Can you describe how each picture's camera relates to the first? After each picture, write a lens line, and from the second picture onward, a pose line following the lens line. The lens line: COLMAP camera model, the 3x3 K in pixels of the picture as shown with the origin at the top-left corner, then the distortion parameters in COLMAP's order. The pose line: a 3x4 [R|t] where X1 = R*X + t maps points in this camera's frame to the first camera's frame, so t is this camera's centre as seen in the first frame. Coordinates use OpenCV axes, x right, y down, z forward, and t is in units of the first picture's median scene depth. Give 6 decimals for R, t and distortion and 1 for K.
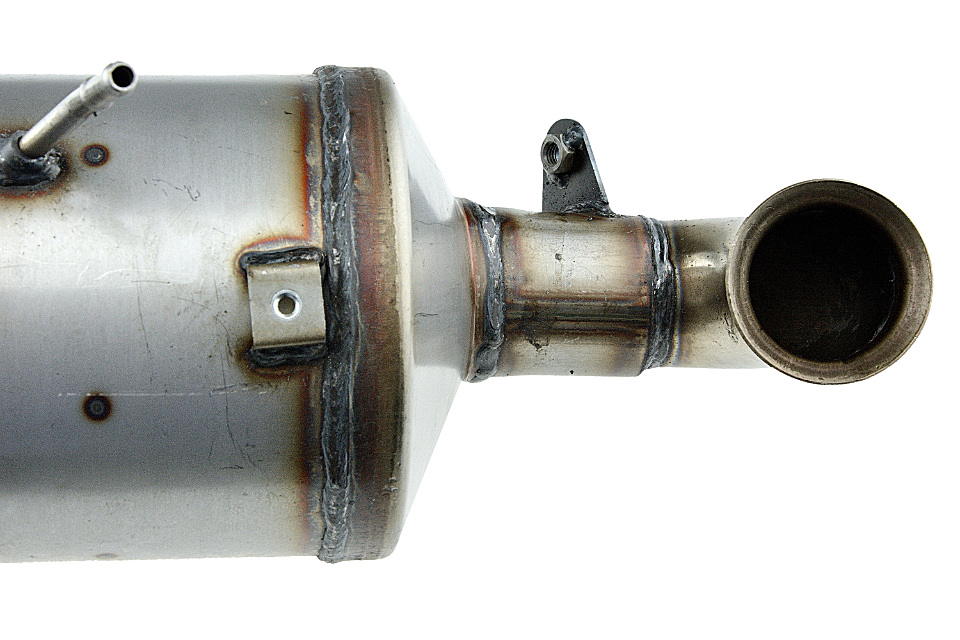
lens RADIAL K [[2156.9, 0, 480.5], [0, 2156.9, 317.3], [0, 0, 1]] dist [-0.063758, 0.000000]
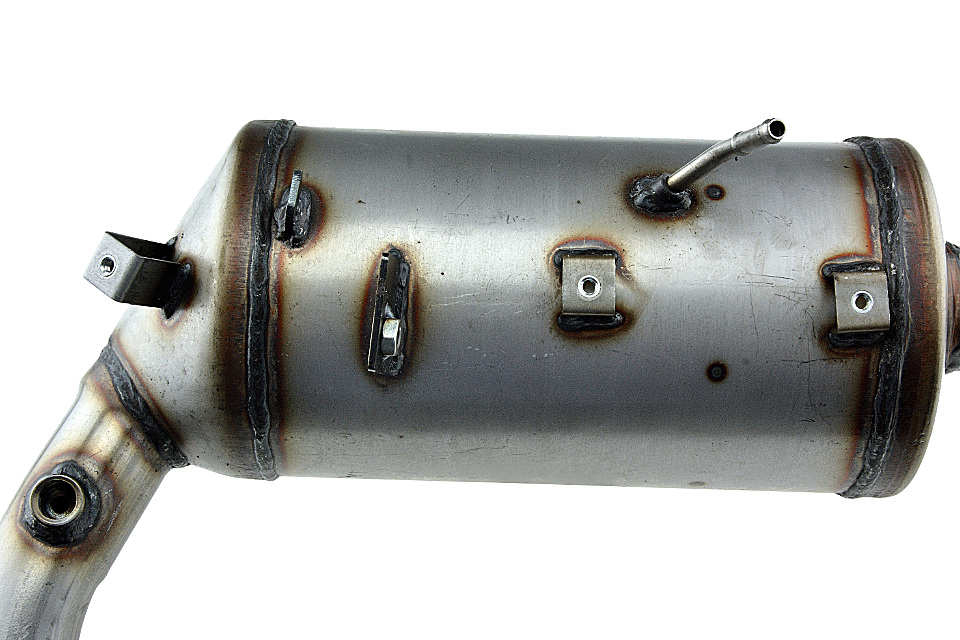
lens RADIAL K [[1584.3, 0, 480.1], [0, 1584.3, 325.0], [0, 0, 1]] dist [-0.012916, 0.000000]
pose [[0.989283, 0.031275, -0.142621, -0.181632], [-0.035415, 0.999019, -0.026579, 0.043482], [0.141649, 0.031345, 0.989421, -0.034632]]
